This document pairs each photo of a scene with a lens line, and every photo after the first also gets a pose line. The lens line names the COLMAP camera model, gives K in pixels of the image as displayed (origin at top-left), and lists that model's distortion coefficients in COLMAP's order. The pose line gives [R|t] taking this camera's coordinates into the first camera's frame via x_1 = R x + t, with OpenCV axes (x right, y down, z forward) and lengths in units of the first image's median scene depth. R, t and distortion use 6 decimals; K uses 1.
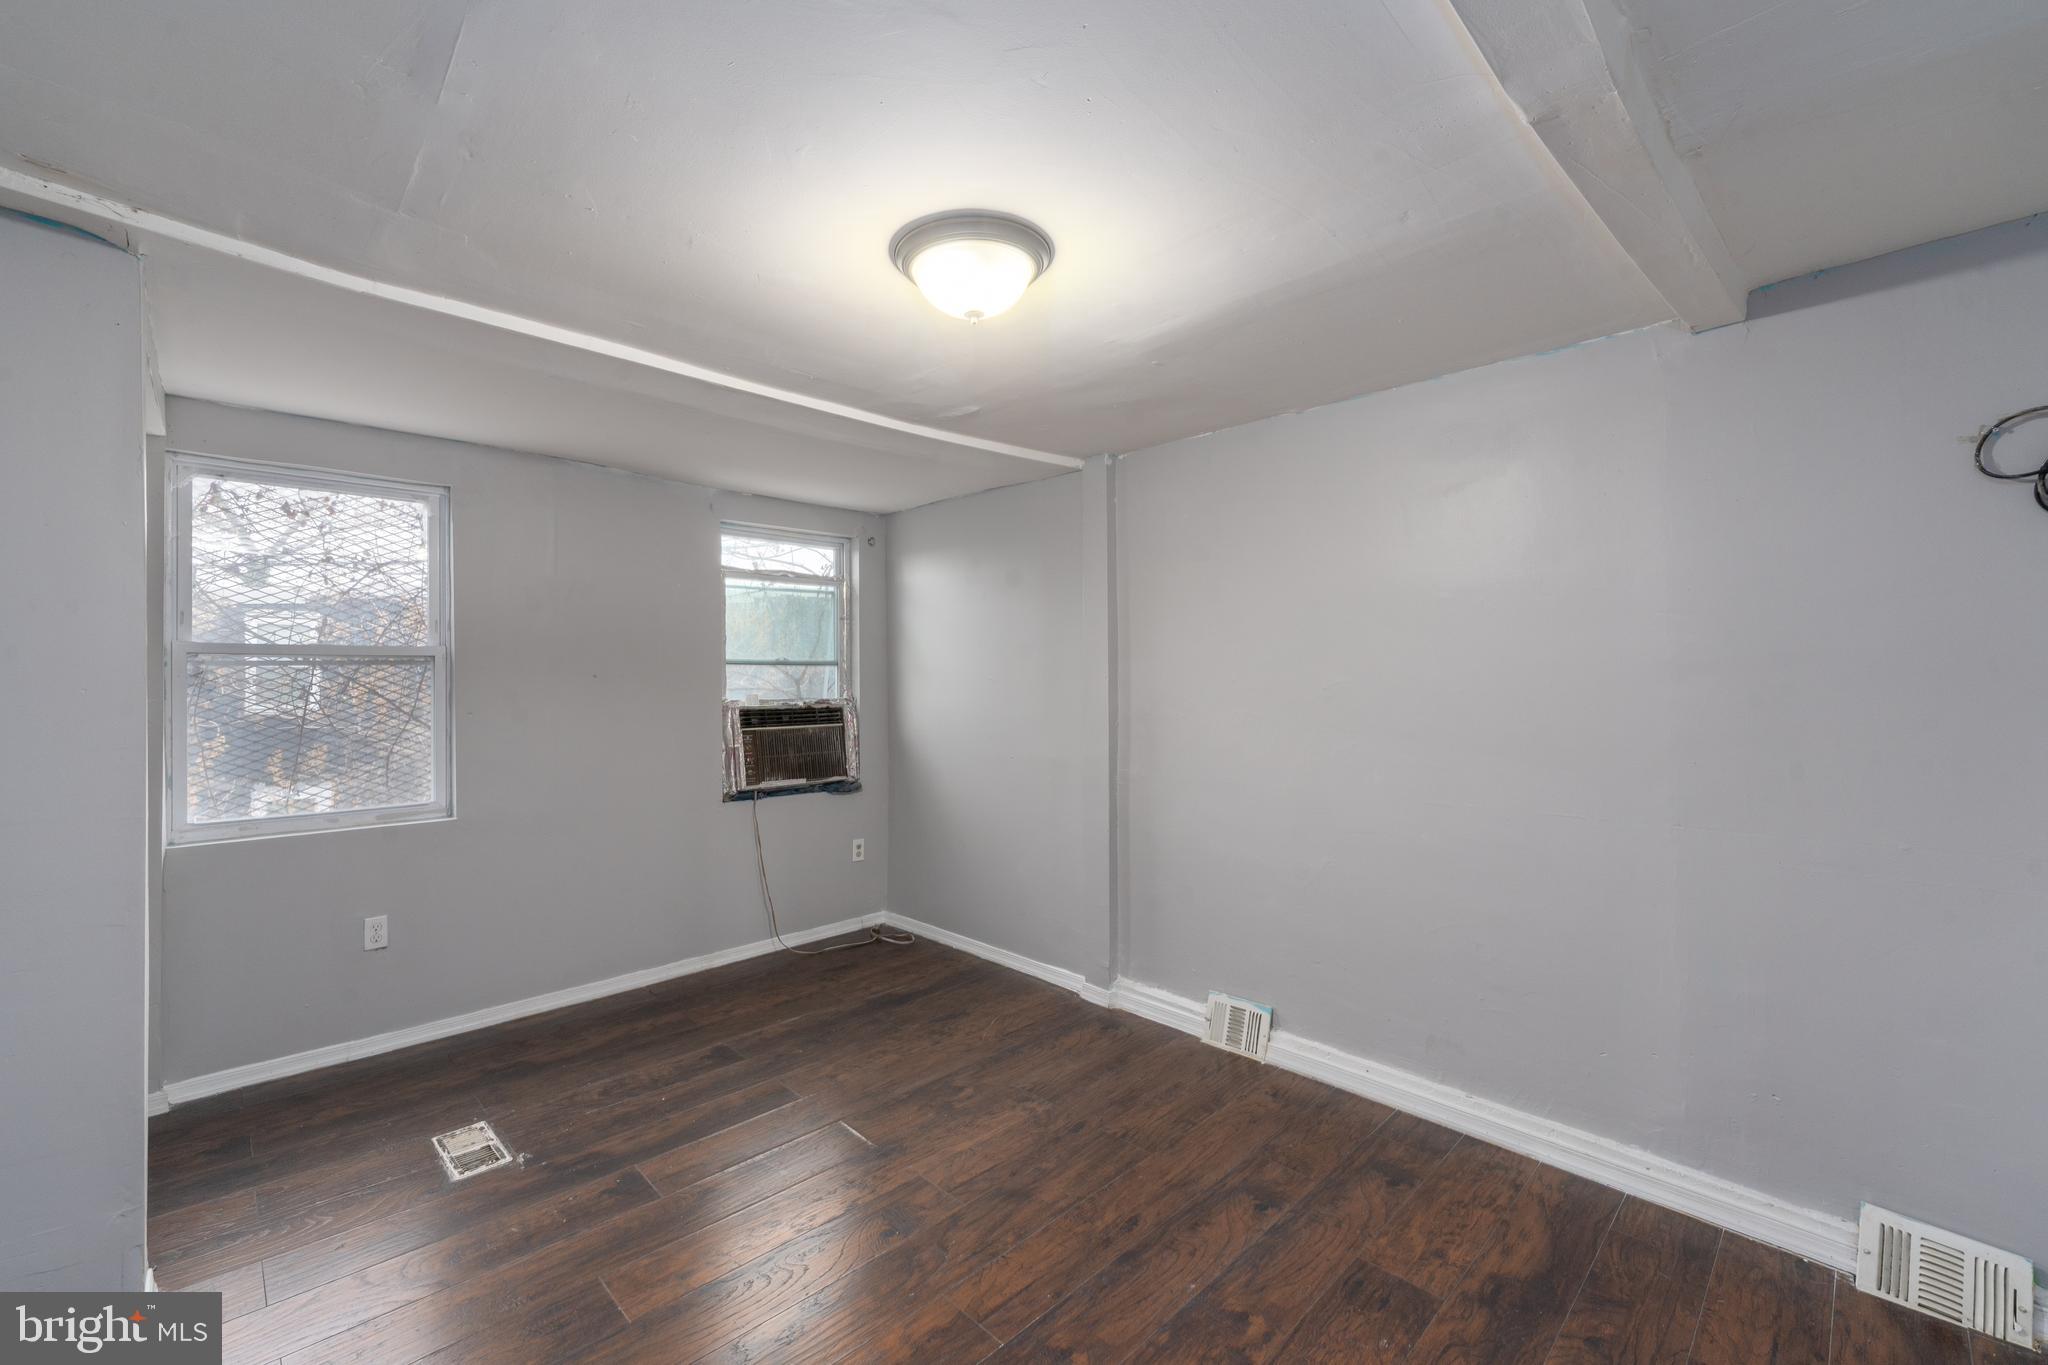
lens RADIAL K [[881.4, 0, 1024.7], [0, 881.4, 671.5], [0, 0, 1]] dist [0.000905, -0.000238]
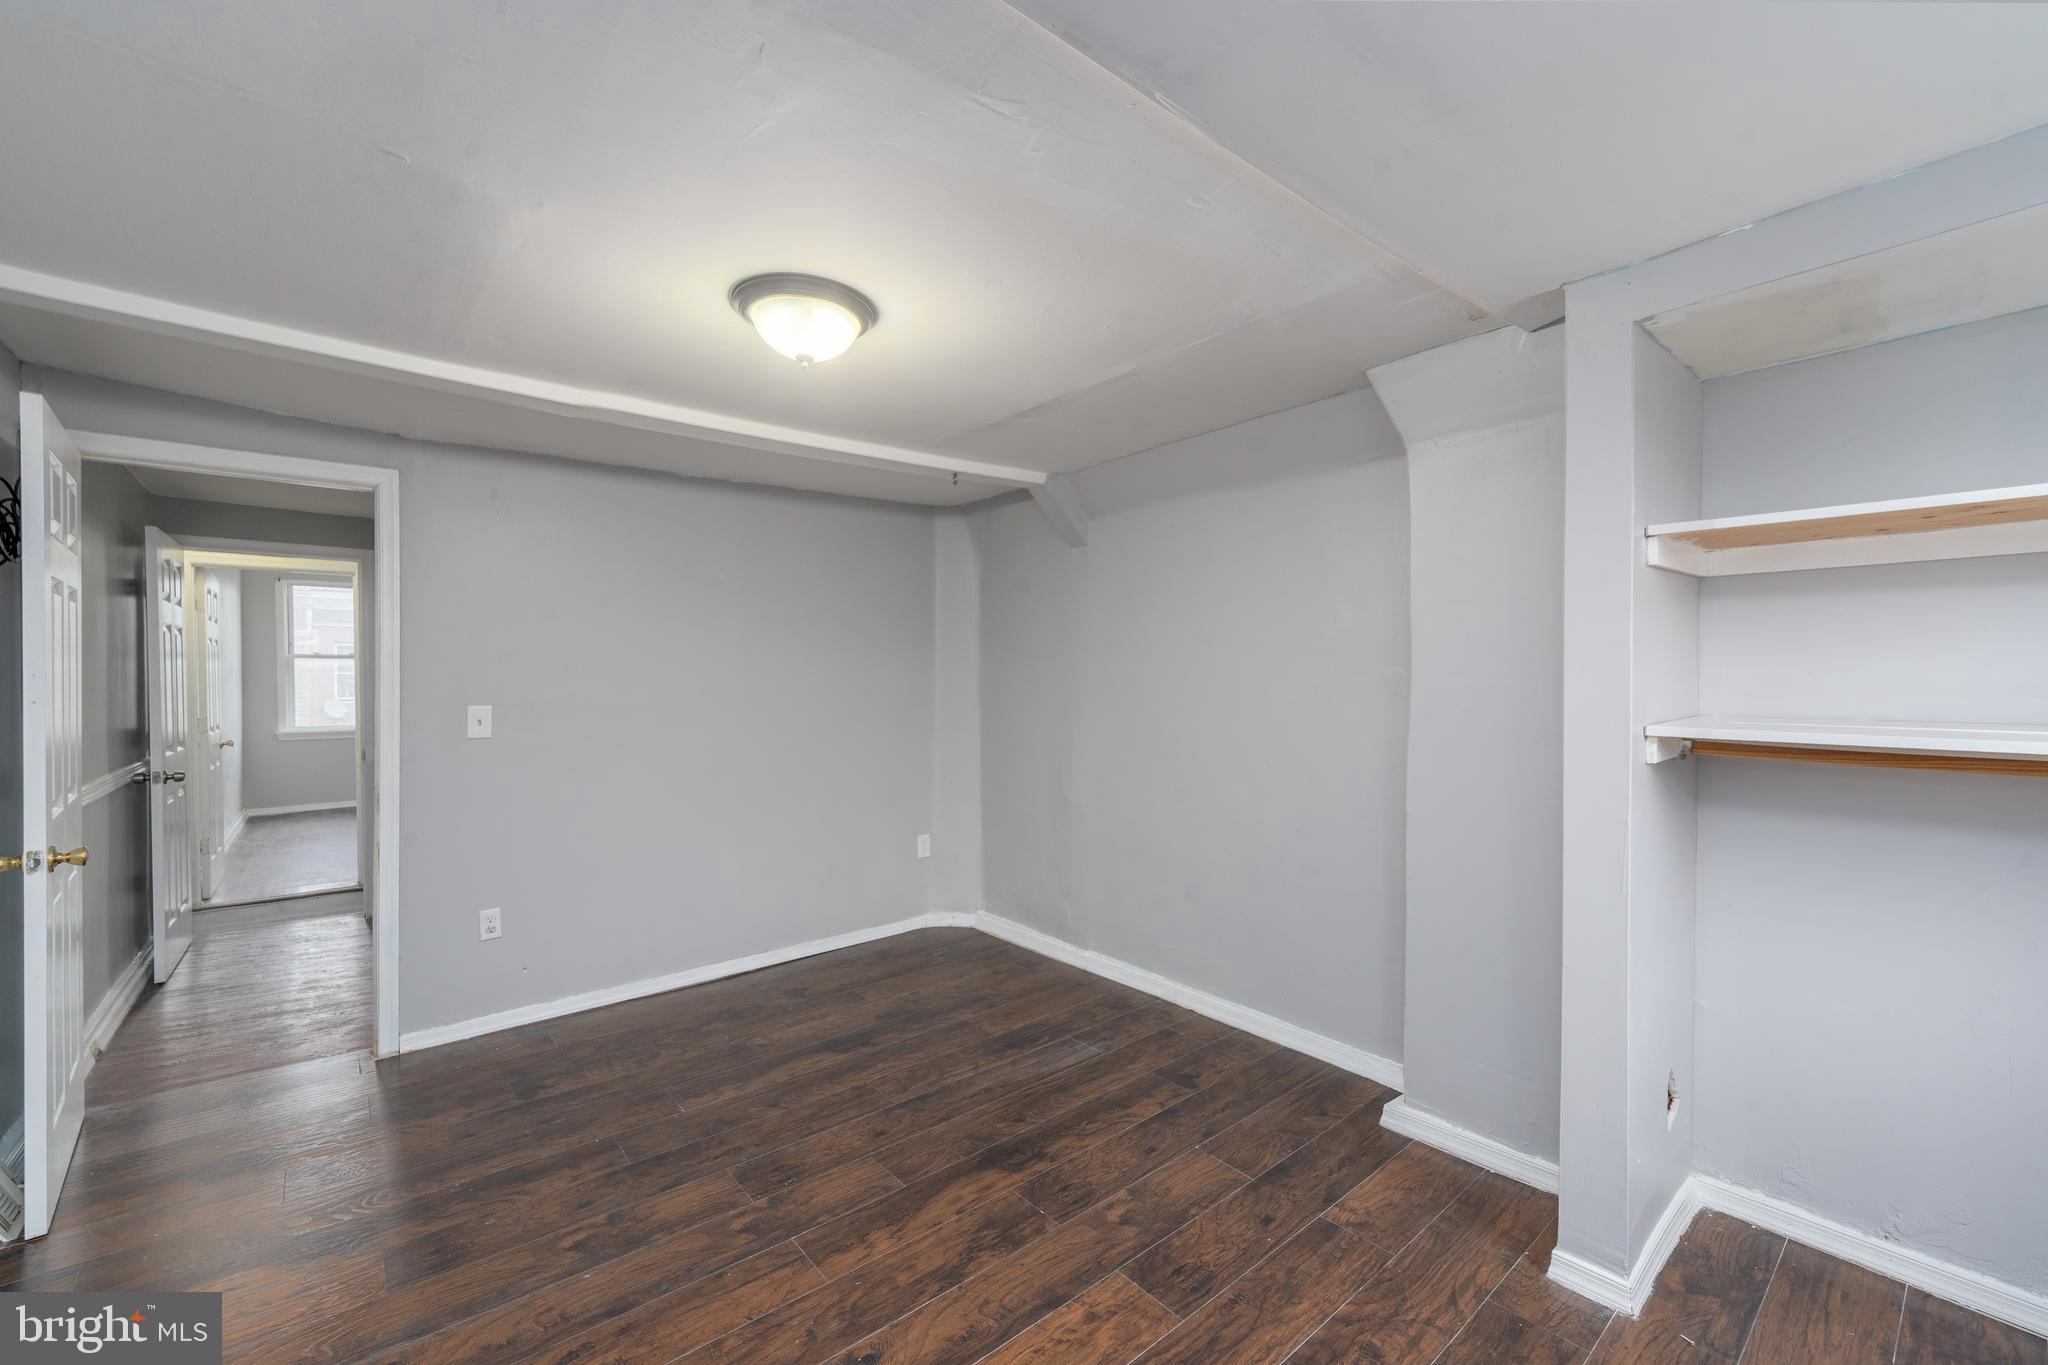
lens RADIAL K [[848.3, 0, 1000.2], [0, 848.3, 681.9], [0, 0, 1]] dist [0.001937, -0.000163]
pose [[-0.994065, 0.004122, 0.108713, -0.237692], [0.003740, 0.999986, -0.003716, 0.009375], [-0.108727, -0.003288, -0.994066, 1.161837]]
